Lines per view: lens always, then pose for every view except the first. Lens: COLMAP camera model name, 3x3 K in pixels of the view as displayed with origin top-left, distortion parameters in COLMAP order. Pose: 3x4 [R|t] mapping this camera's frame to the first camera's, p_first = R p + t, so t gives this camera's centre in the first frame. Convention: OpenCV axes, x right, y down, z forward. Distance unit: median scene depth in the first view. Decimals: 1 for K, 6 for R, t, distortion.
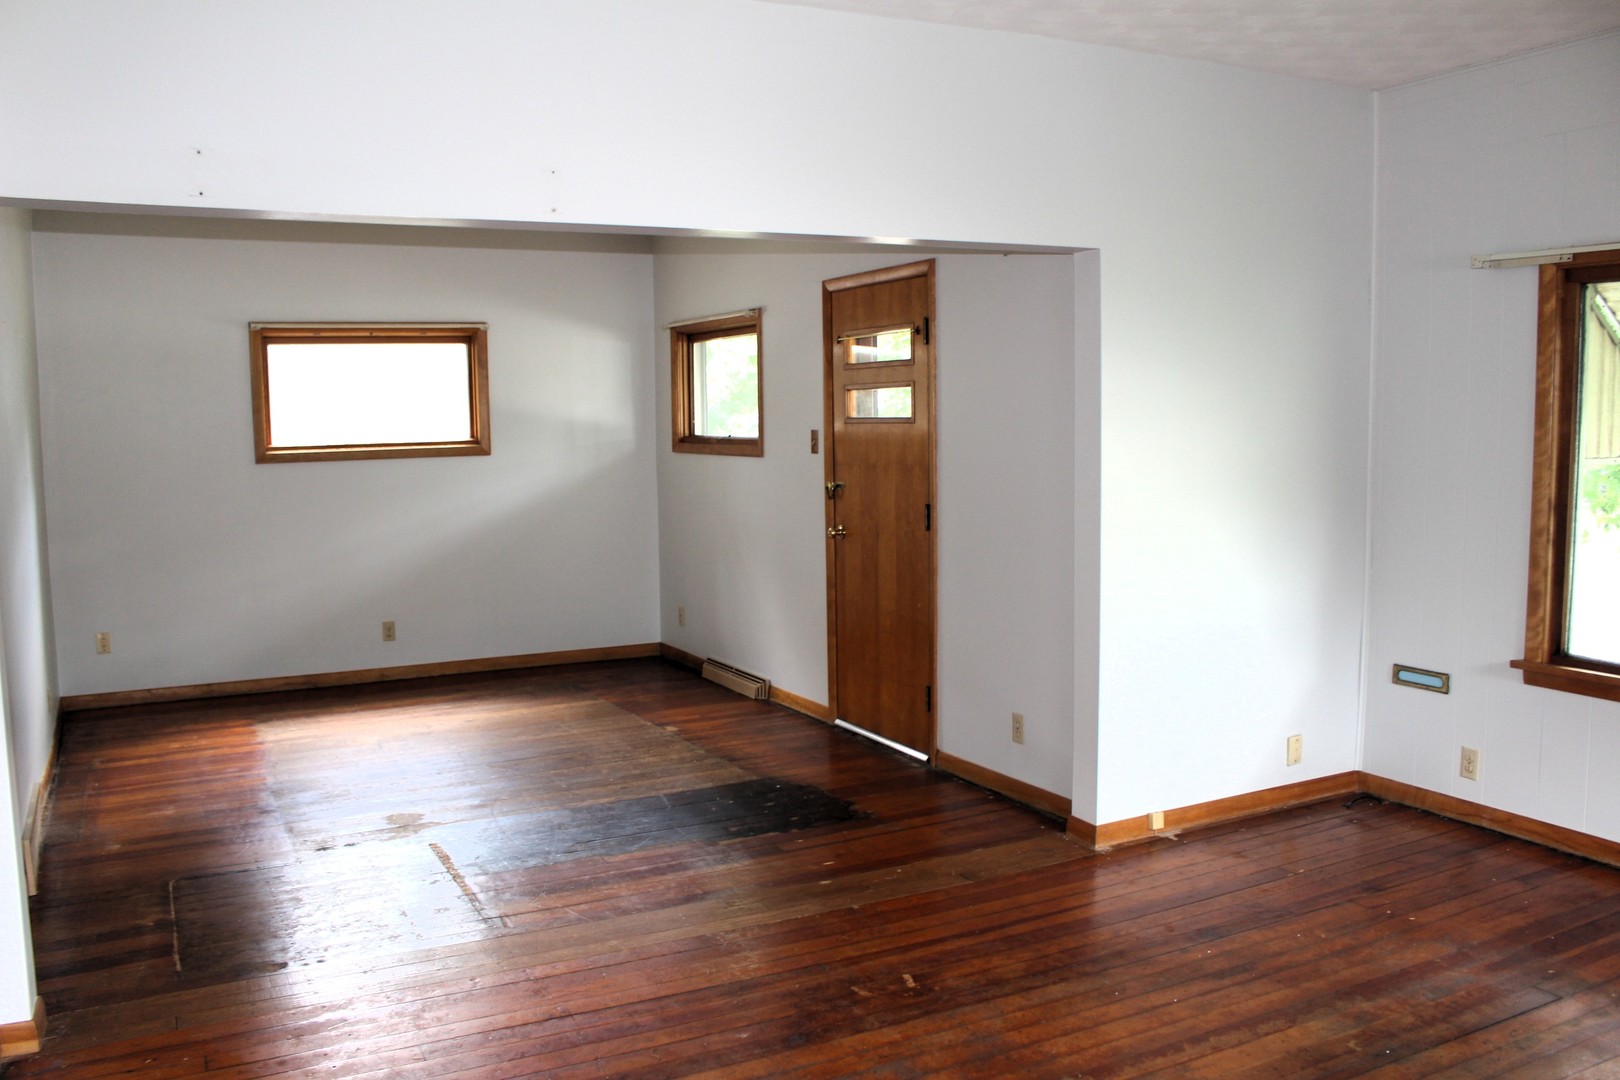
lens RADIAL K [[1325.2, 0, 789.5], [0, 1325.2, 543.3], [0, 0, 1]] dist [-0.159689, 0.127849]
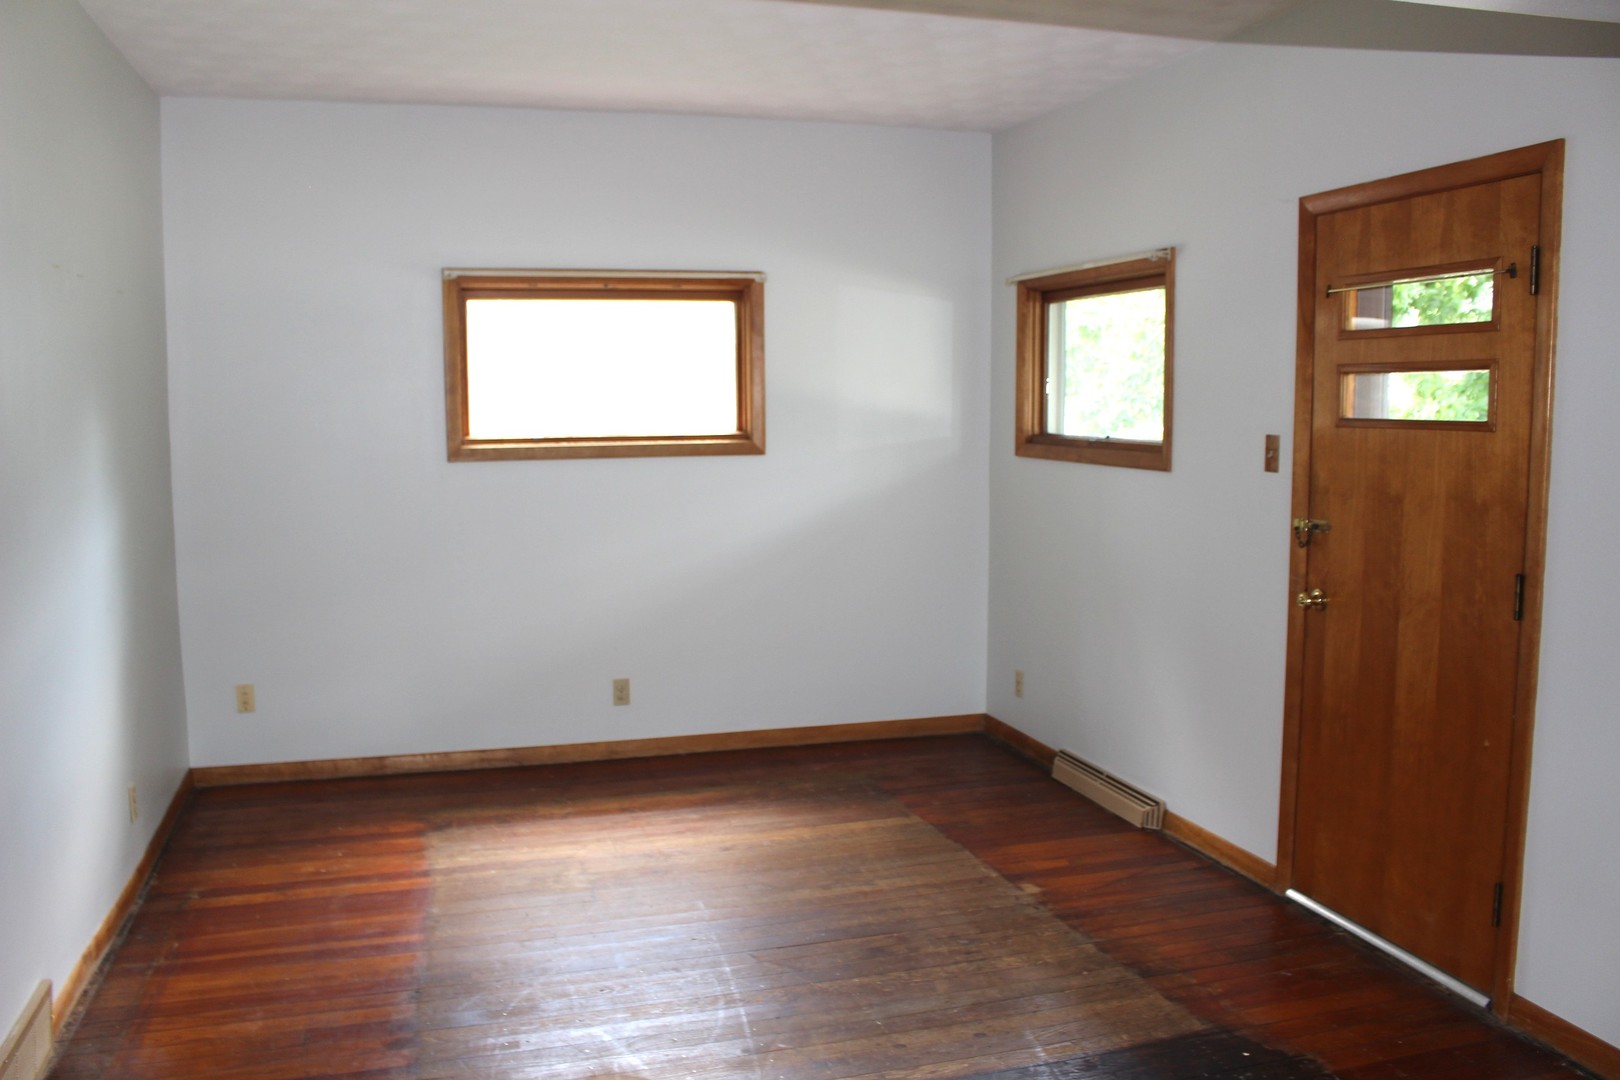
lens RADIAL K [[1325.2, 0, 789.5], [0, 1325.2, 543.3], [0, 0, 1]] dist [-0.159689, 0.127849]
pose [[0.981284, 0.031723, -0.189935, -0.083977], [-0.029134, 0.999441, 0.016412, -0.035123], [0.190350, -0.010571, 0.981659, 0.324211]]
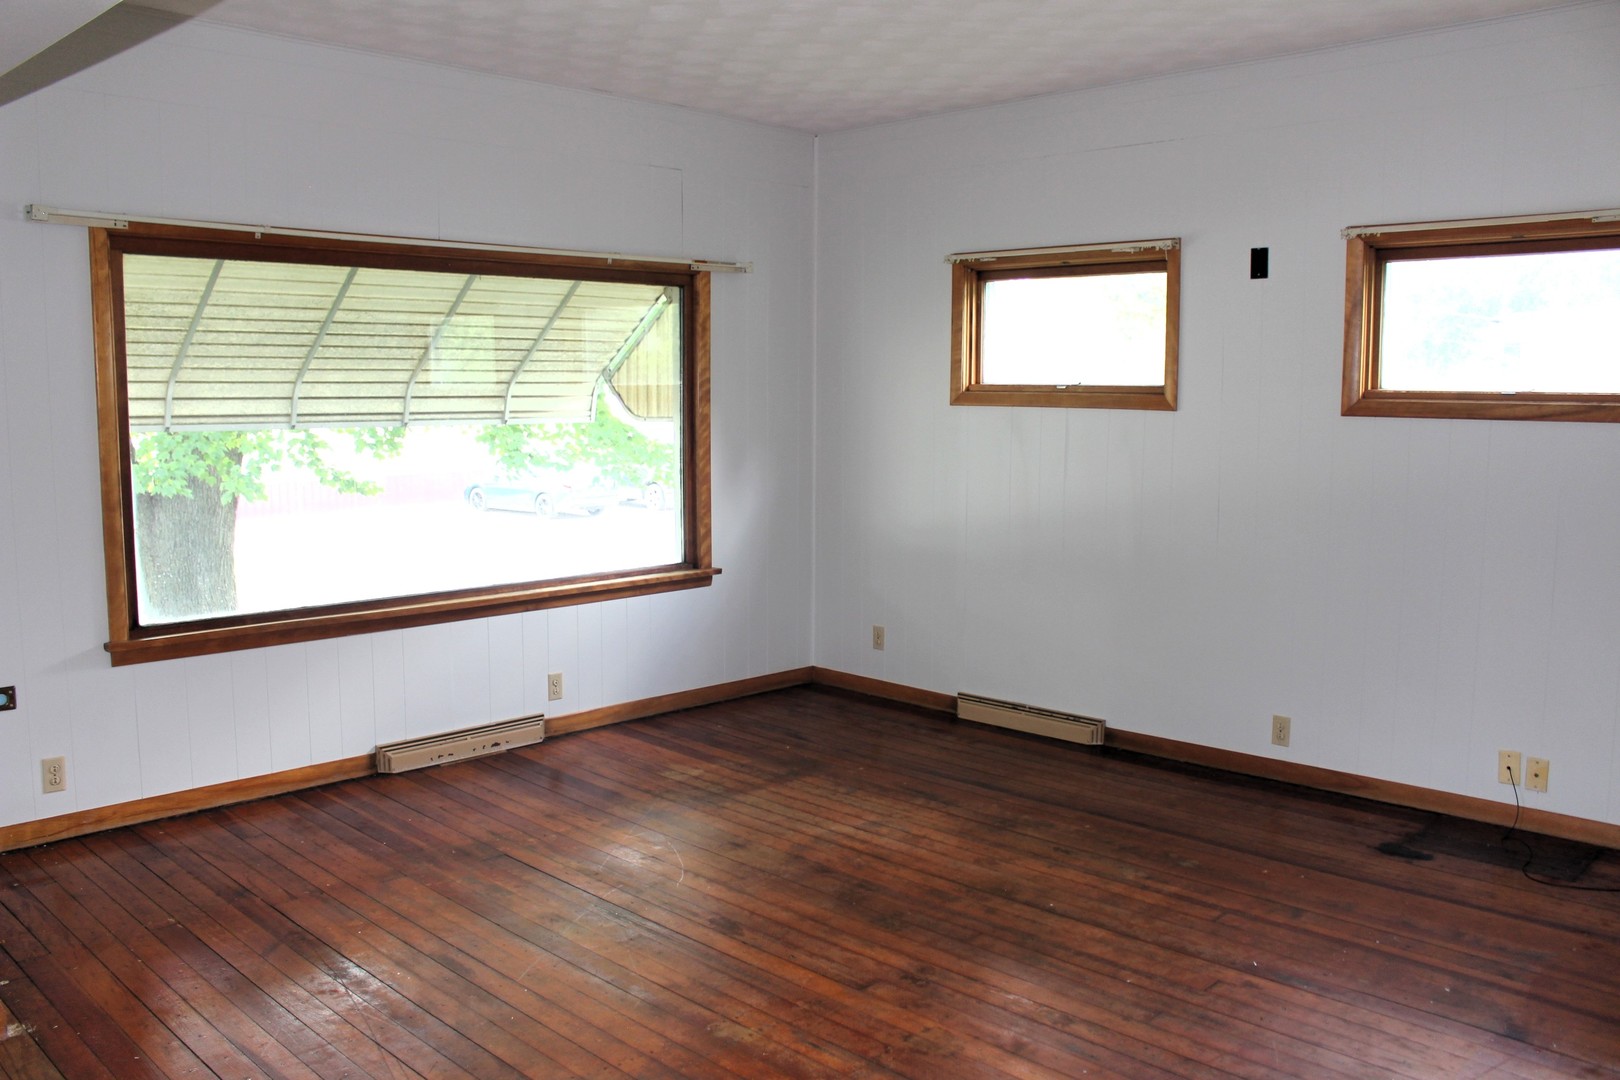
lens RADIAL K [[1325.2, 0, 789.5], [0, 1325.2, 543.3], [0, 0, 1]] dist [-0.159689, 0.127849]
pose [[-0.321437, -0.095967, 0.942055, -0.900603], [0.093389, 0.986789, 0.132389, -0.113996], [-0.942315, 0.130532, -0.308228, 1.507948]]
